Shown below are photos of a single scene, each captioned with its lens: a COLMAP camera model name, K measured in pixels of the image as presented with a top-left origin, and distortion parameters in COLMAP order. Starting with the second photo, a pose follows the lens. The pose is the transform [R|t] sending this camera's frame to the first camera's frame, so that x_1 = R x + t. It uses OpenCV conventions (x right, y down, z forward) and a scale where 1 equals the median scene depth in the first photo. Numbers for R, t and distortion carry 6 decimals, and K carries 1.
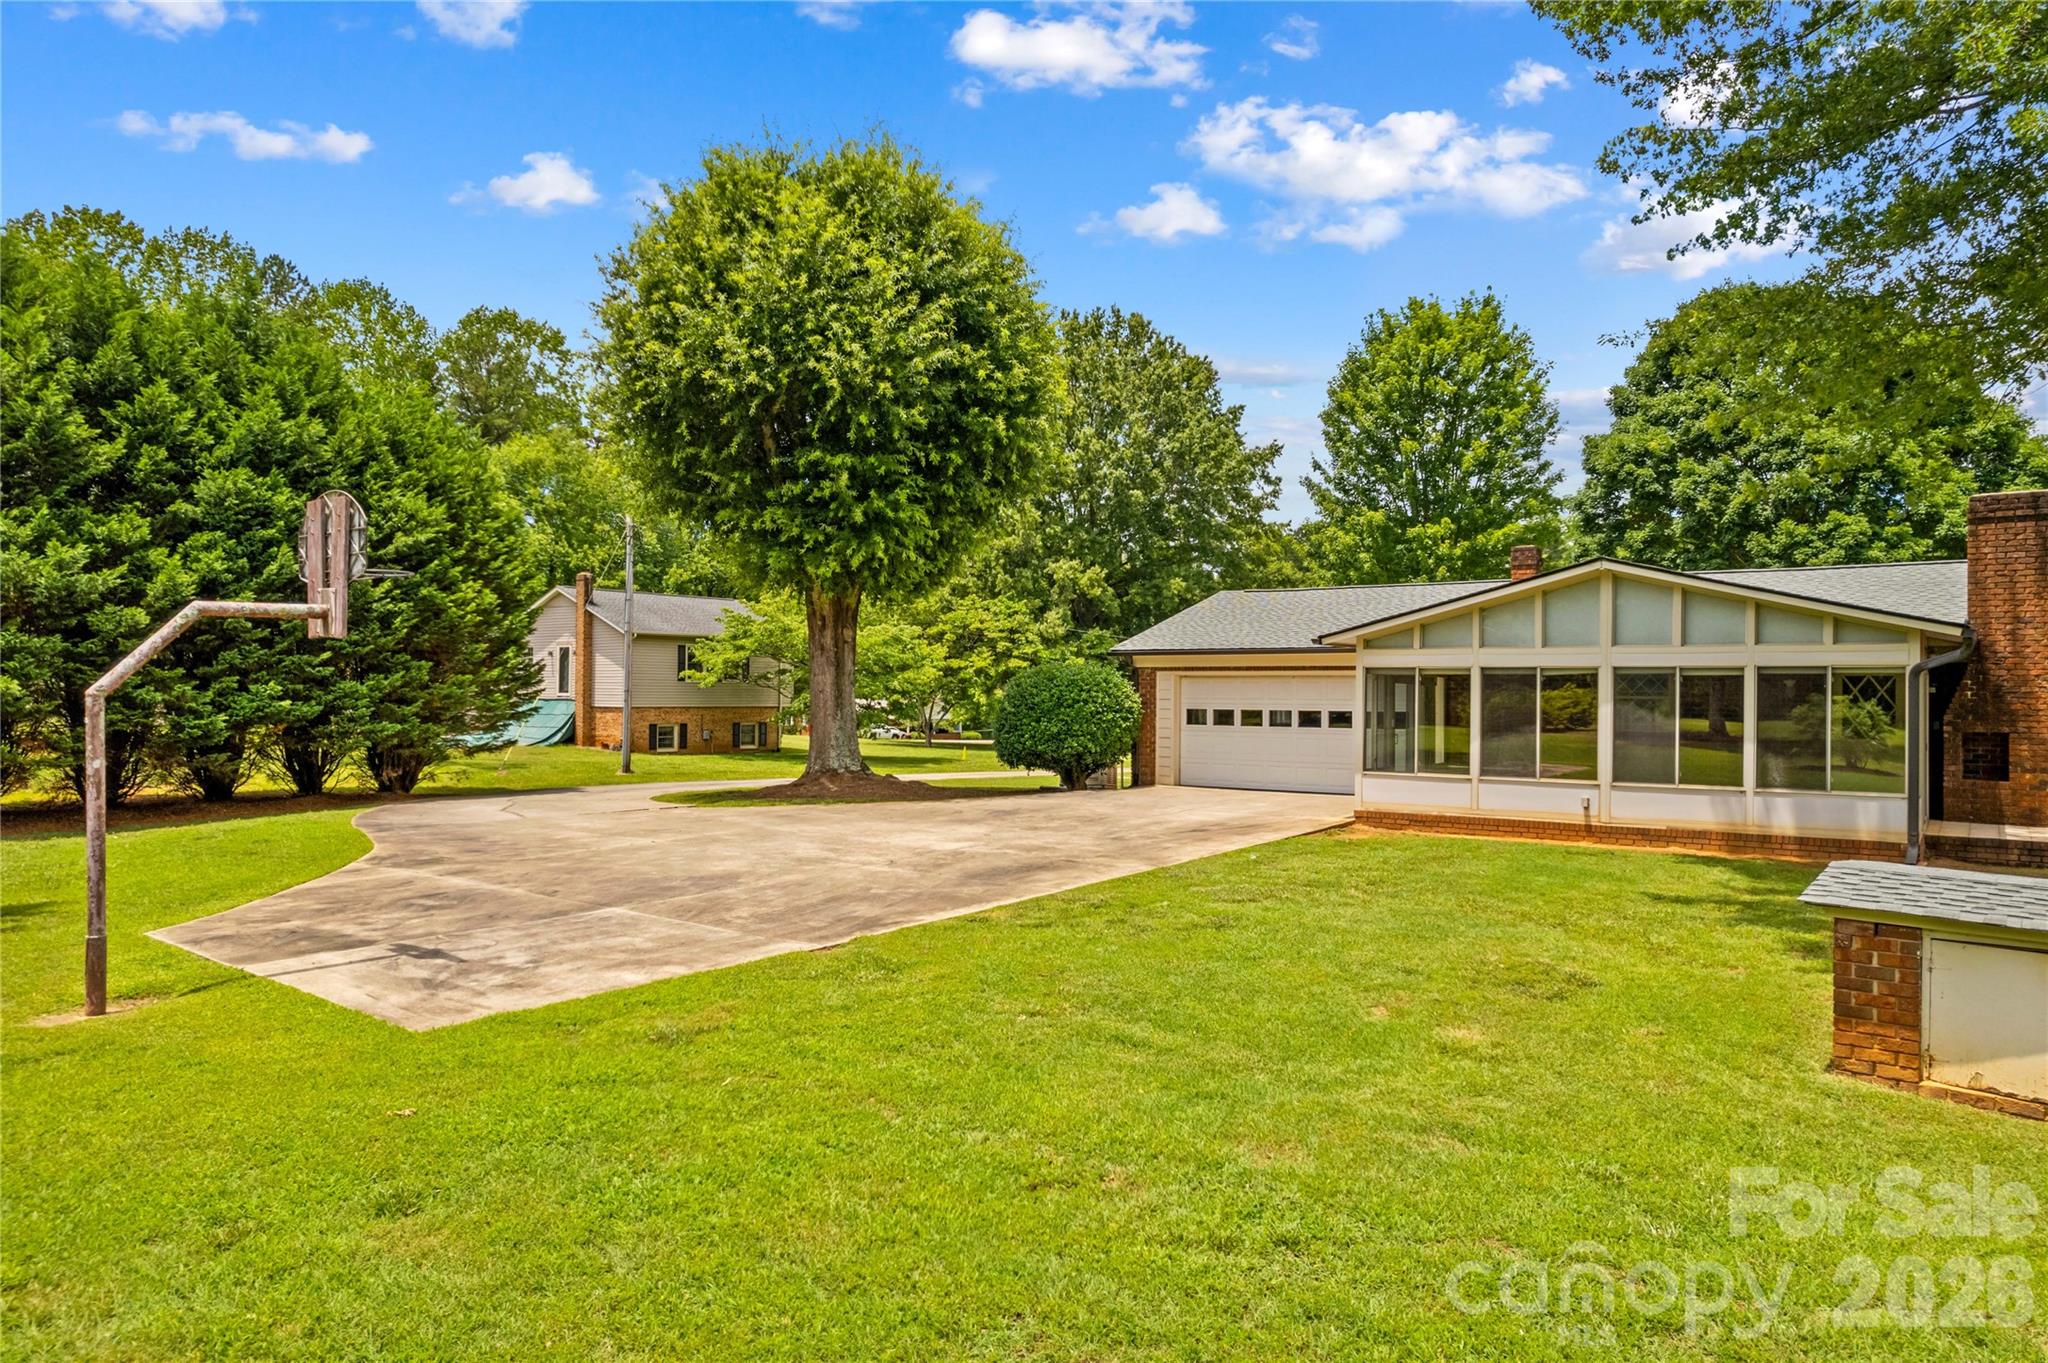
lens RADIAL K [[1322.3, 0, 1021.0], [0, 1322.3, 680.7], [0, 0, 1]] dist [-0.045756, 0.029172]
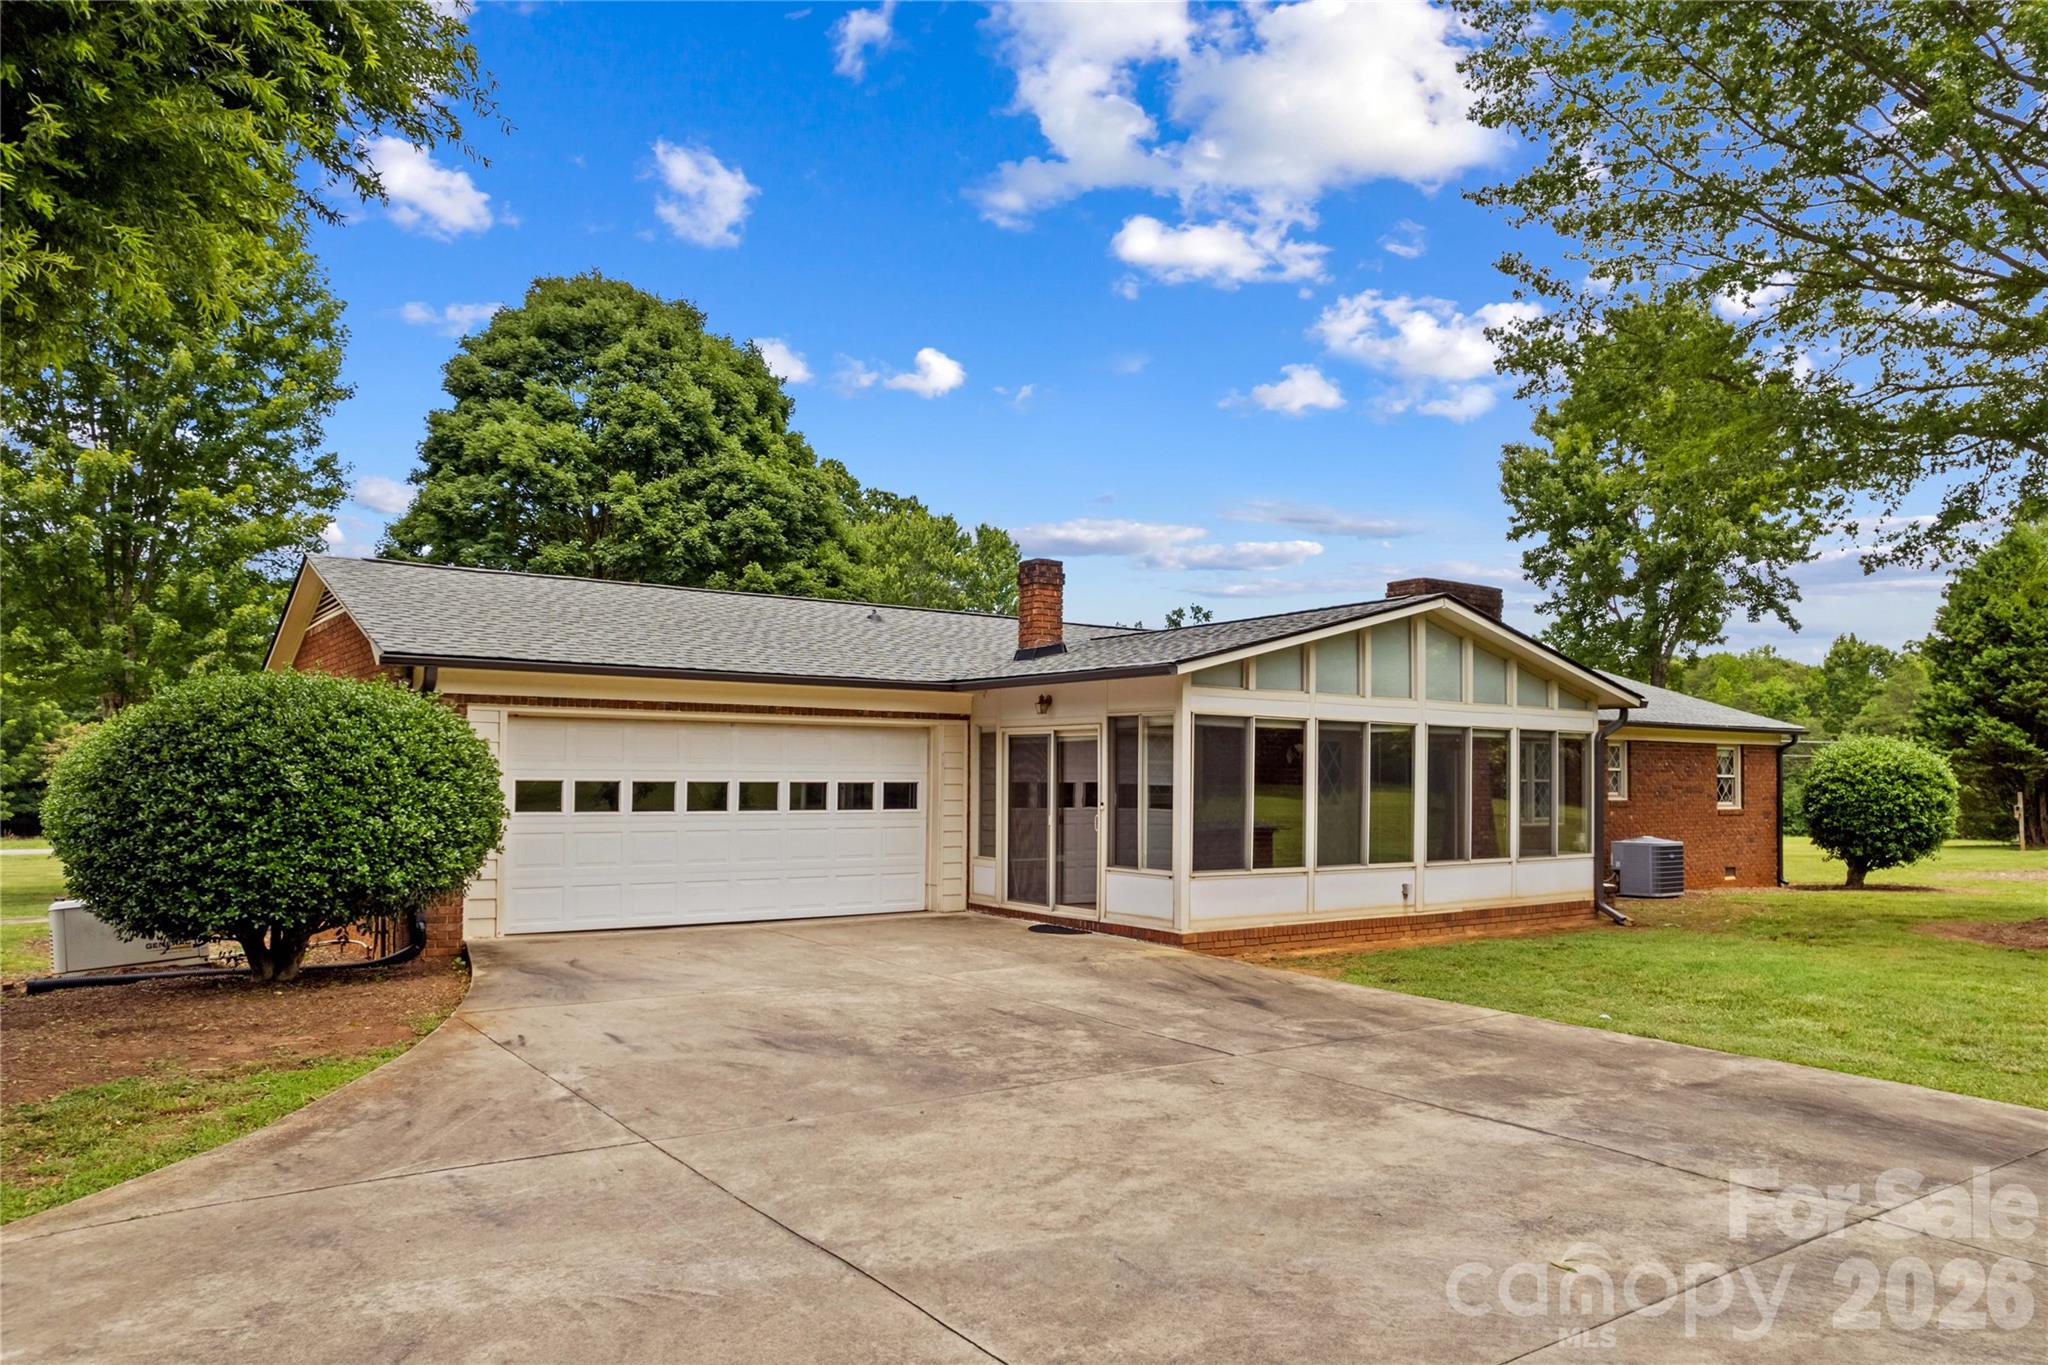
lens RADIAL K [[1408.8, 0, 1067.4], [0, 1408.8, 687.3], [0, 0, 1]] dist [-0.055629, 0.047760]
pose [[0.291777, 0.055825, 0.954856, -0.380938], [-0.012758, 0.998434, -0.054475, 0.014139], [-0.956401, 0.003713, 0.292032, 0.764079]]
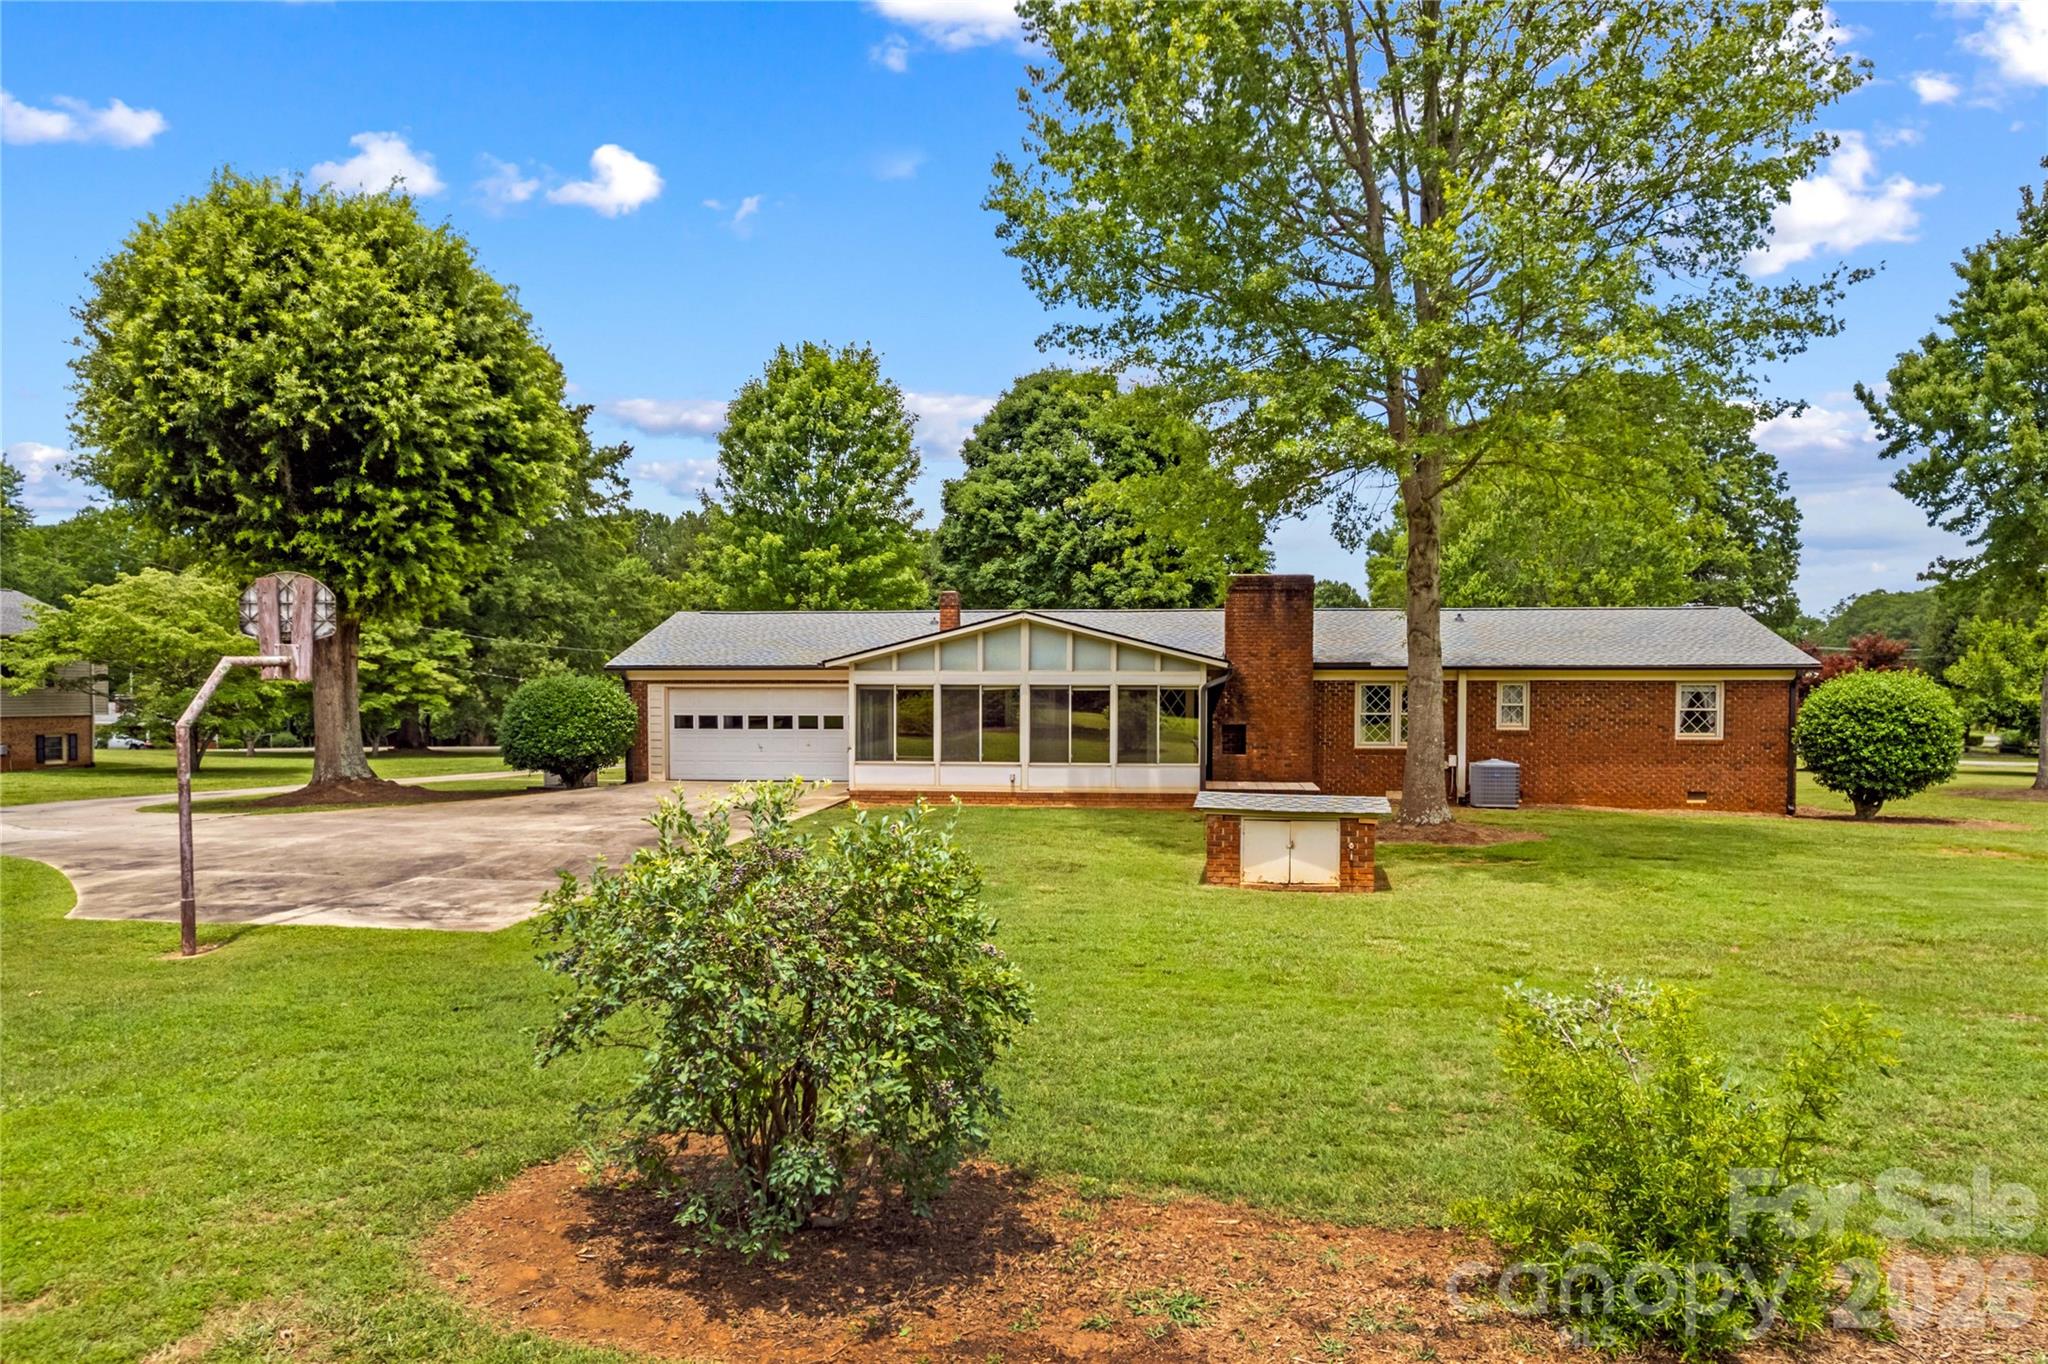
lens RADIAL K [[1408.8, 0, 1048.1], [0, 1408.8, 725.0], [0, 0, 1]] dist [-0.055629, 0.047760]
pose [[0.861800, -0.019155, 0.506886, -0.263675], [0.001134, 0.999357, 0.035836, -0.017017], [-0.507247, -0.030309, 0.861268, -0.294587]]
